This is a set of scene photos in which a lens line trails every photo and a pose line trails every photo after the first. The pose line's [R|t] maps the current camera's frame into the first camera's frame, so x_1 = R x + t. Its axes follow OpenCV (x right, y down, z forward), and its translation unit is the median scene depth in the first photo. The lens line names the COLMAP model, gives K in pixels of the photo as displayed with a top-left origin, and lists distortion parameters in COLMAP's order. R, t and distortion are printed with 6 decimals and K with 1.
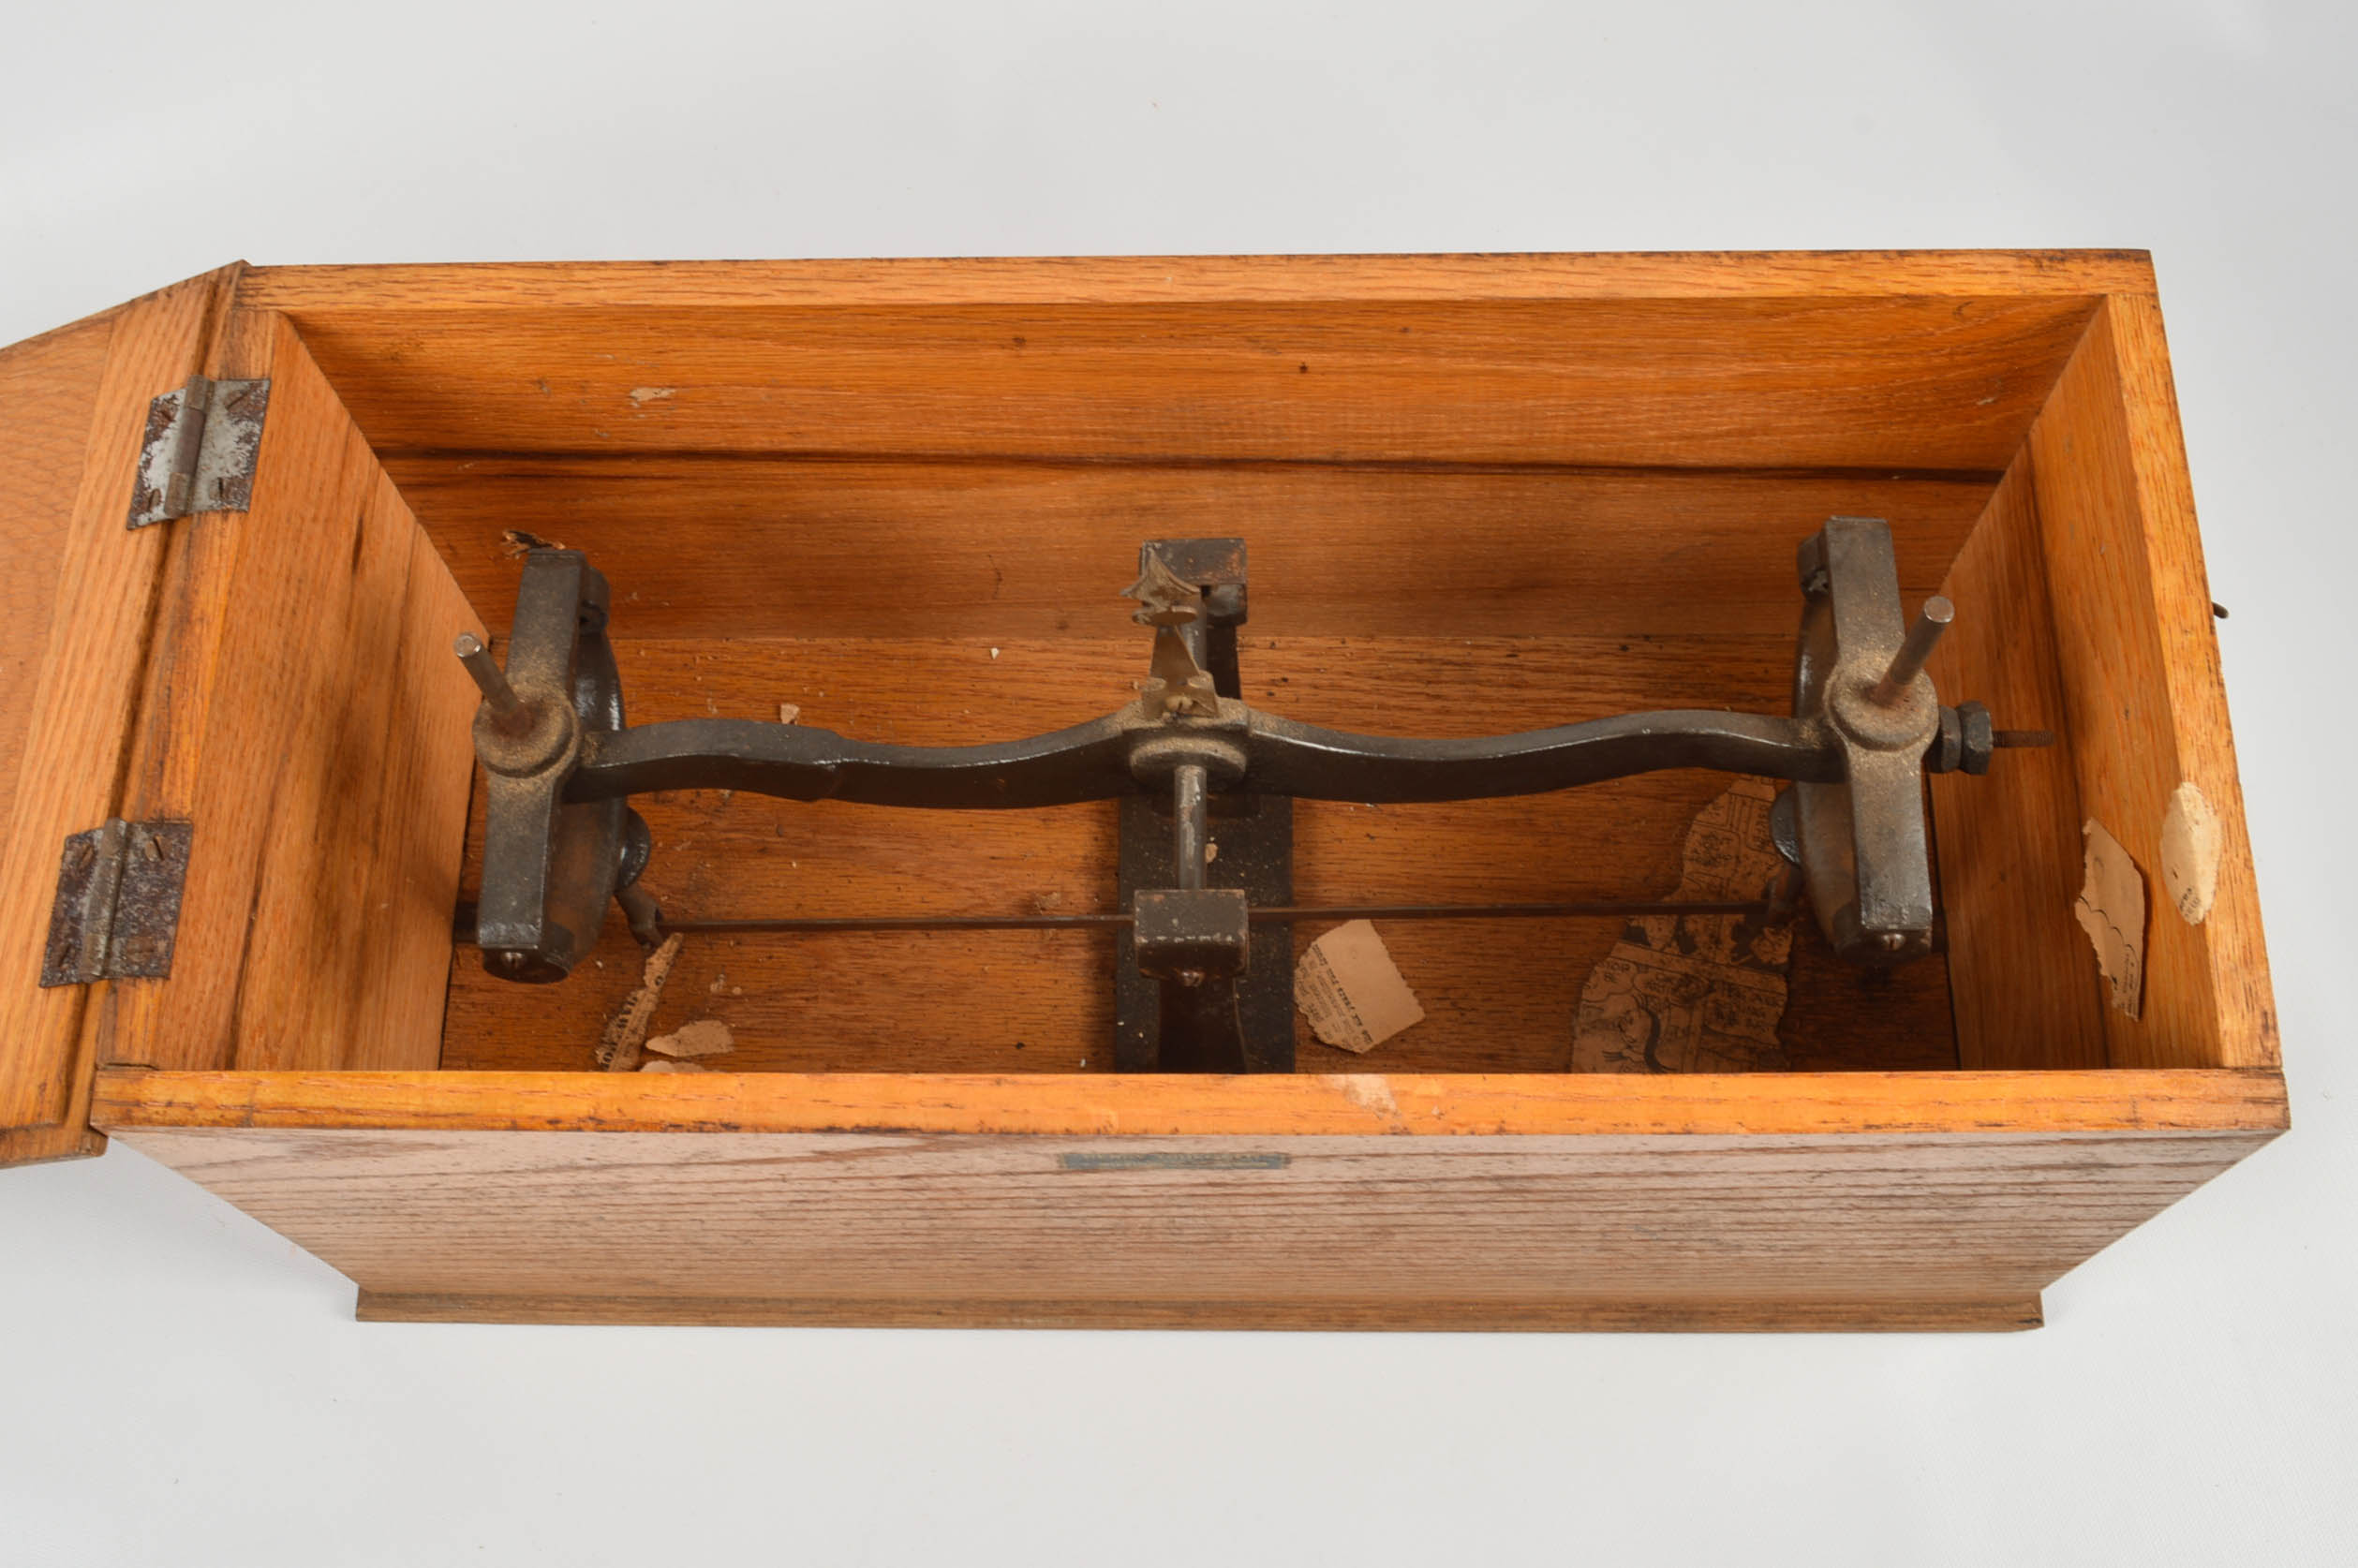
lens RADIAL K [[2080.9, 0, 1181.4], [0, 2080.9, 791.1], [0, 0, 1]] dist [-0.080344, 0.000446]
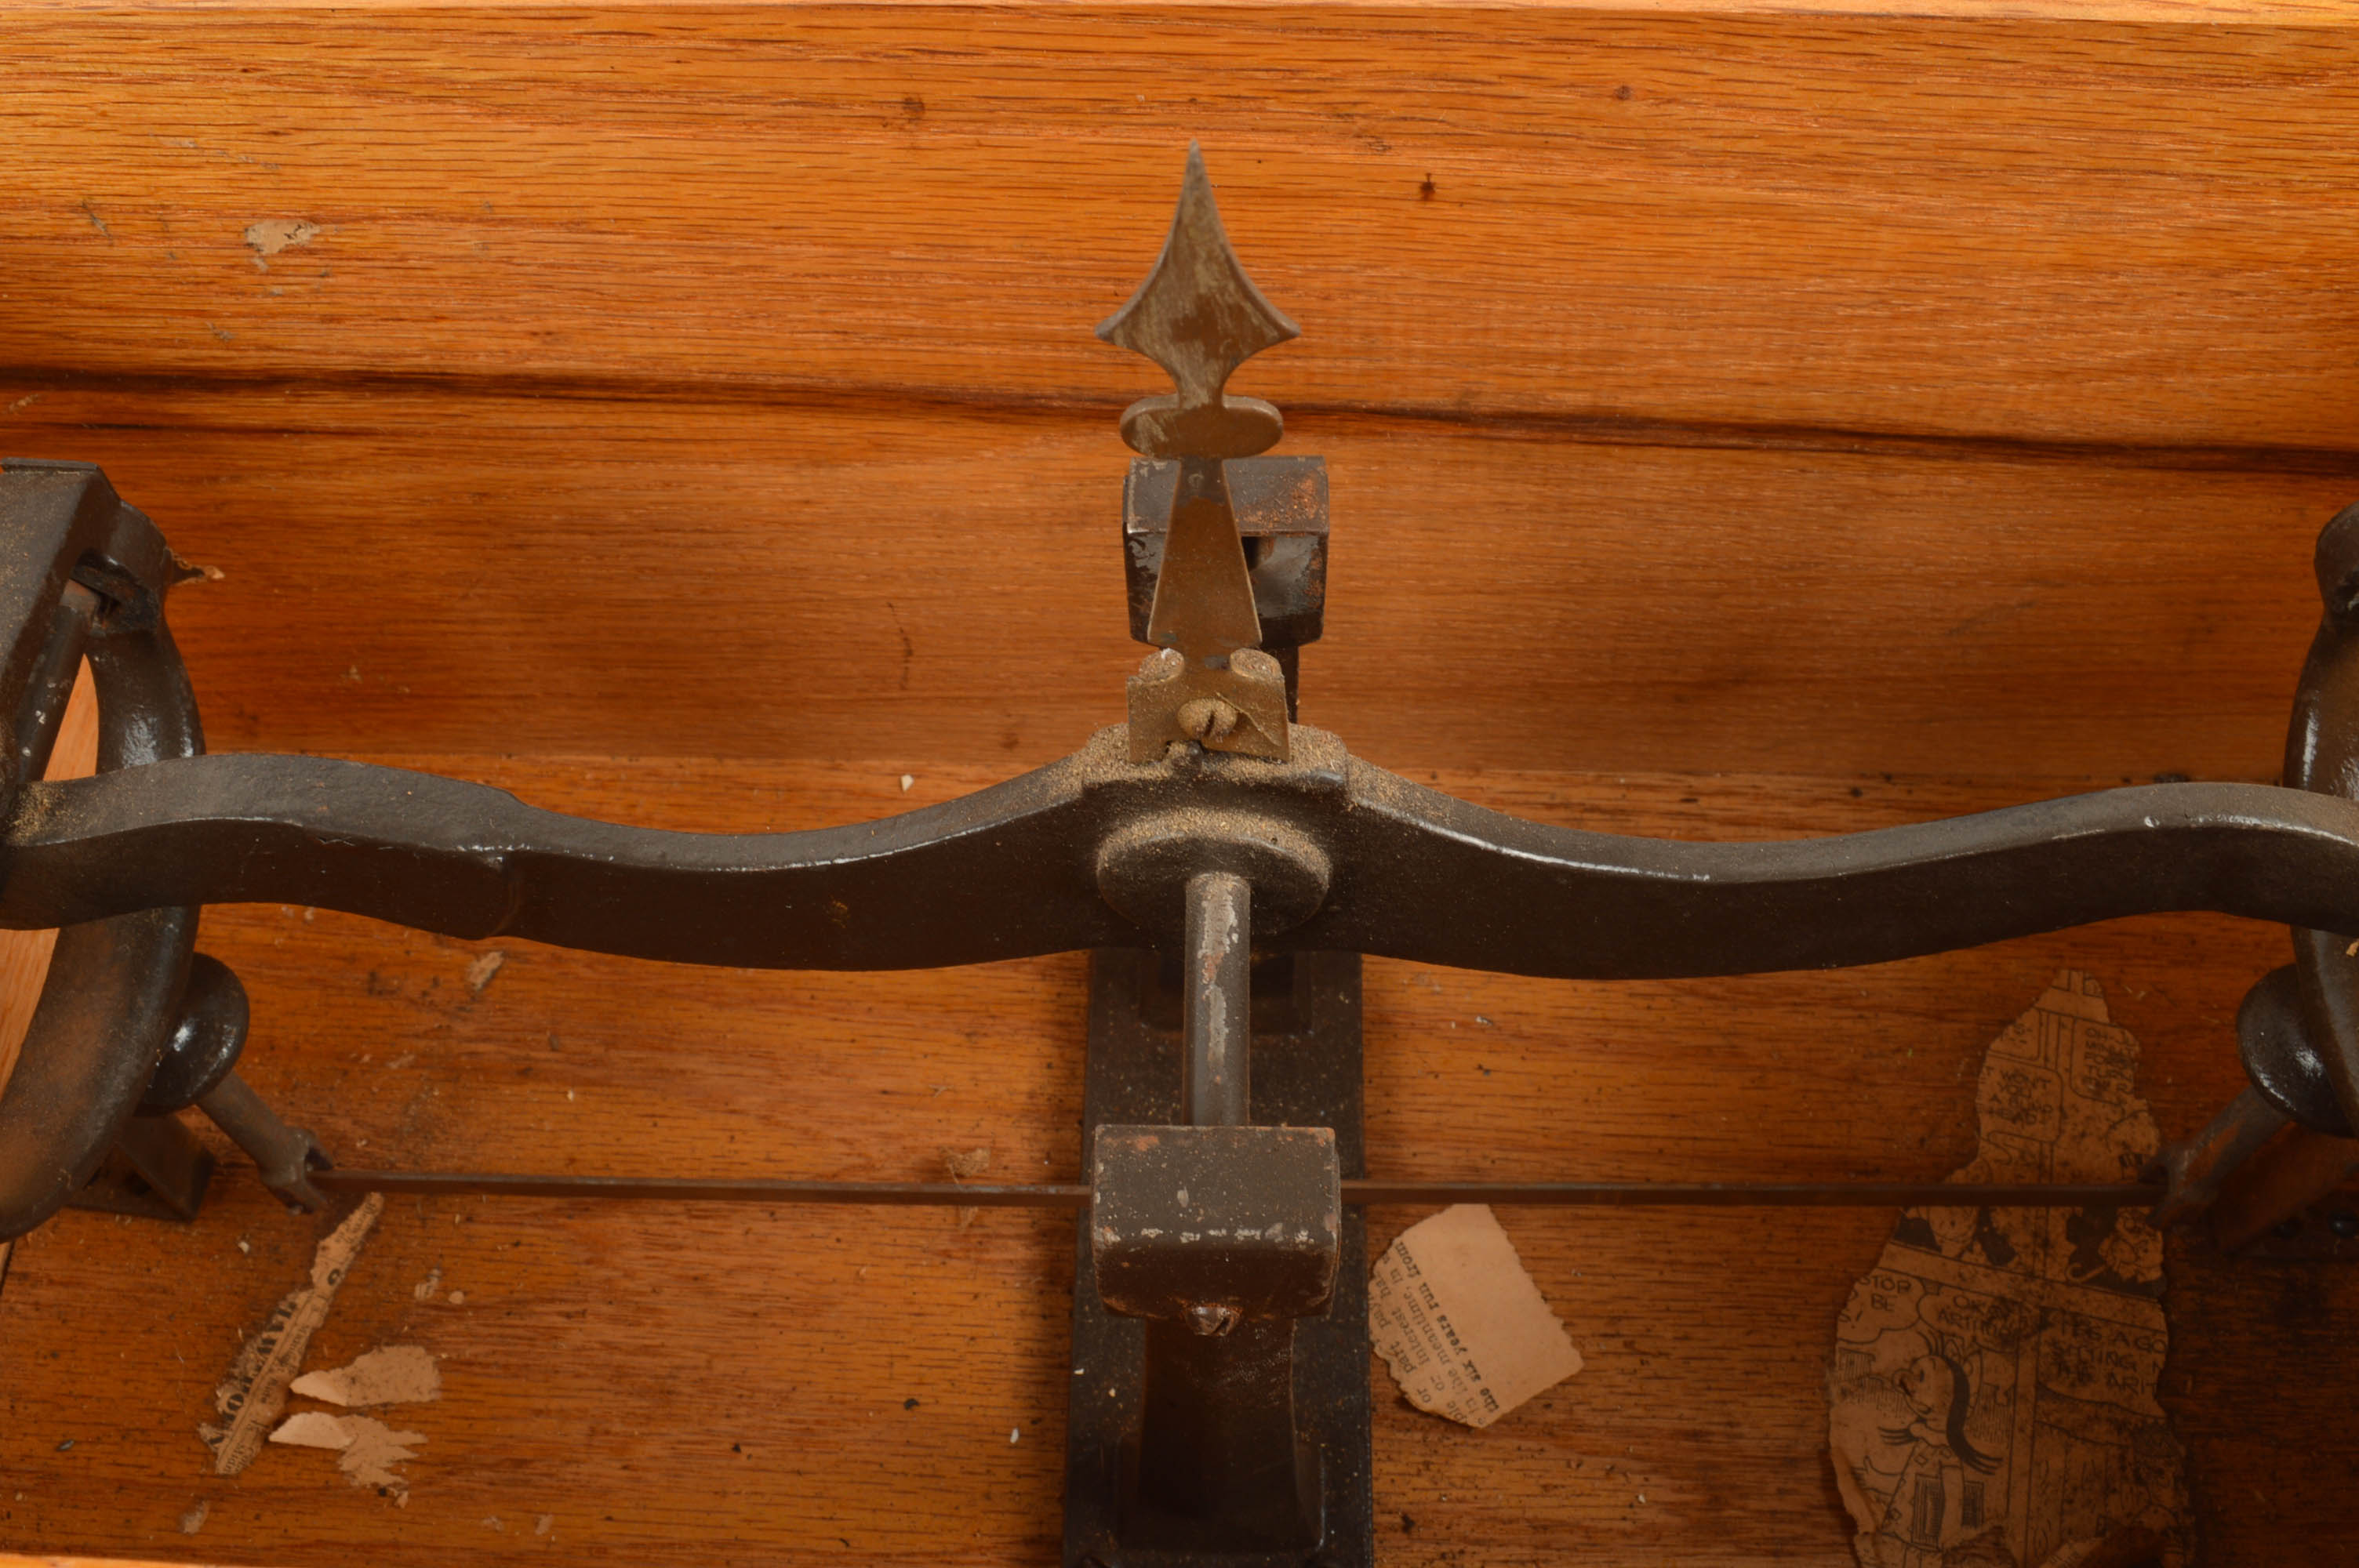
lens RADIAL K [[2081.6, 0, 1176.8], [0, 2081.6, 768.9], [0, 0, 1]] dist [-0.080344, 0.000446]
pose [[0.999821, 0.018890, 0.000448, -0.004644], [-0.018627, 0.989335, -0.144463, 0.025590], [-0.003172, 0.144428, 0.989510, 0.382638]]
